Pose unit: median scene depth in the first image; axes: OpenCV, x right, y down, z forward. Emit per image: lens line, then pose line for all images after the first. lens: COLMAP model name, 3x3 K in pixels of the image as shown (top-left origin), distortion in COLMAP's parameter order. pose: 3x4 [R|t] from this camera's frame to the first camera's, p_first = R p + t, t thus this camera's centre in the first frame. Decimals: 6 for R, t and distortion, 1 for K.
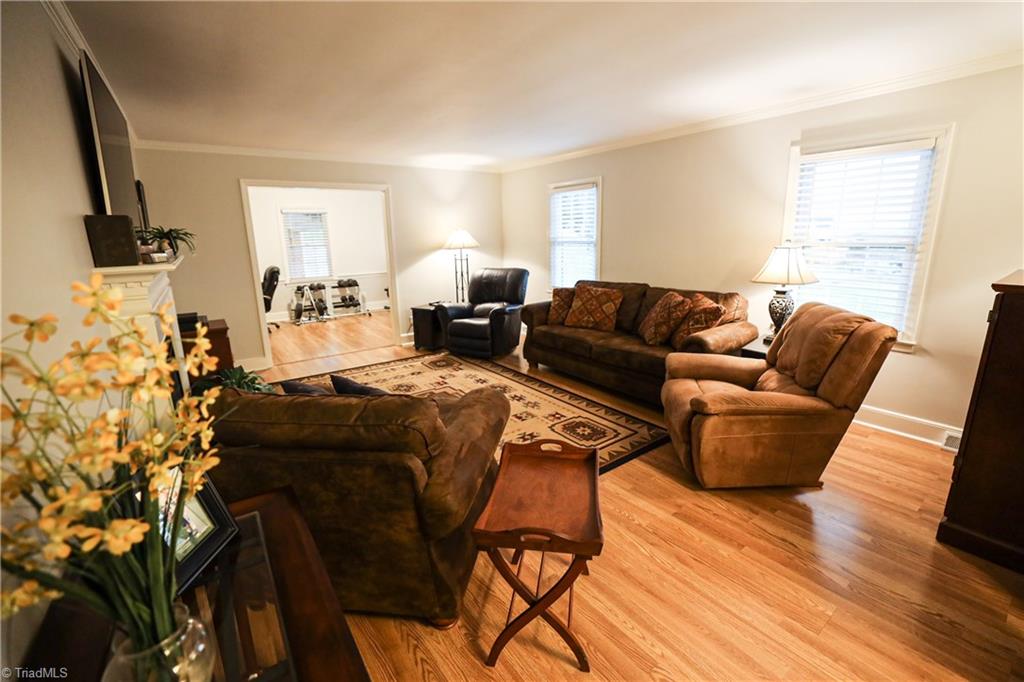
lens RADIAL K [[431.9, 0, 517.3], [0, 431.9, 334.2], [0, 0, 1]] dist [-0.052491, 0.018291]
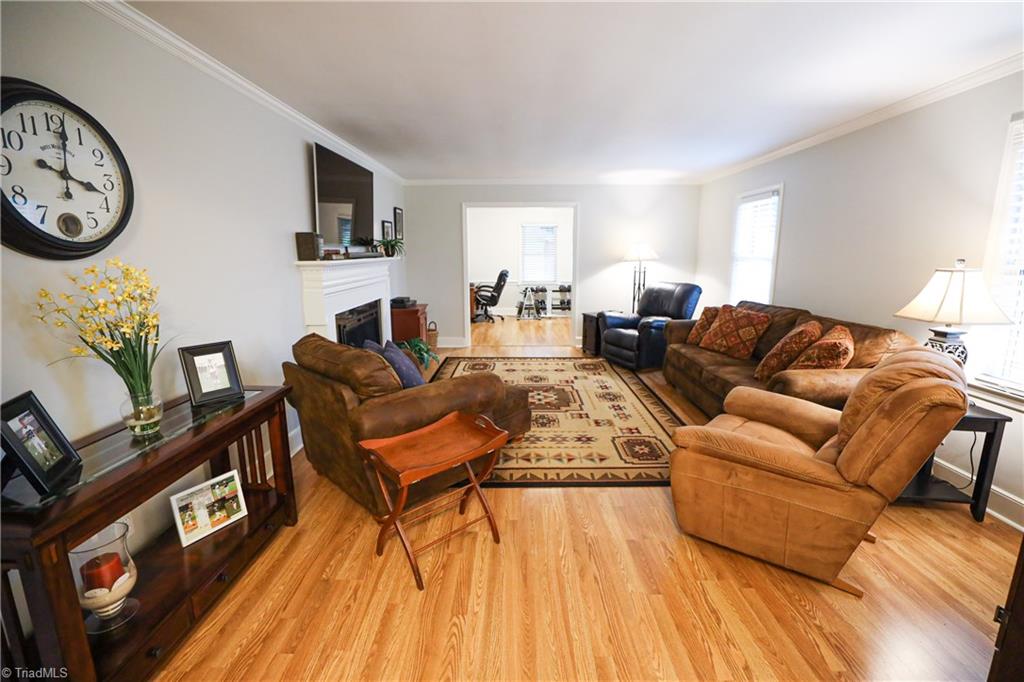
lens RADIAL K [[431.9, 0, 517.3], [0, 431.9, 334.2], [0, 0, 1]] dist [-0.052491, 0.018291]
pose [[0.802037, 0.128699, -0.583244, 0.297075], [-0.144461, 0.989315, 0.019649, -0.007086], [0.579541, 0.068497, 0.812059, 0.022874]]
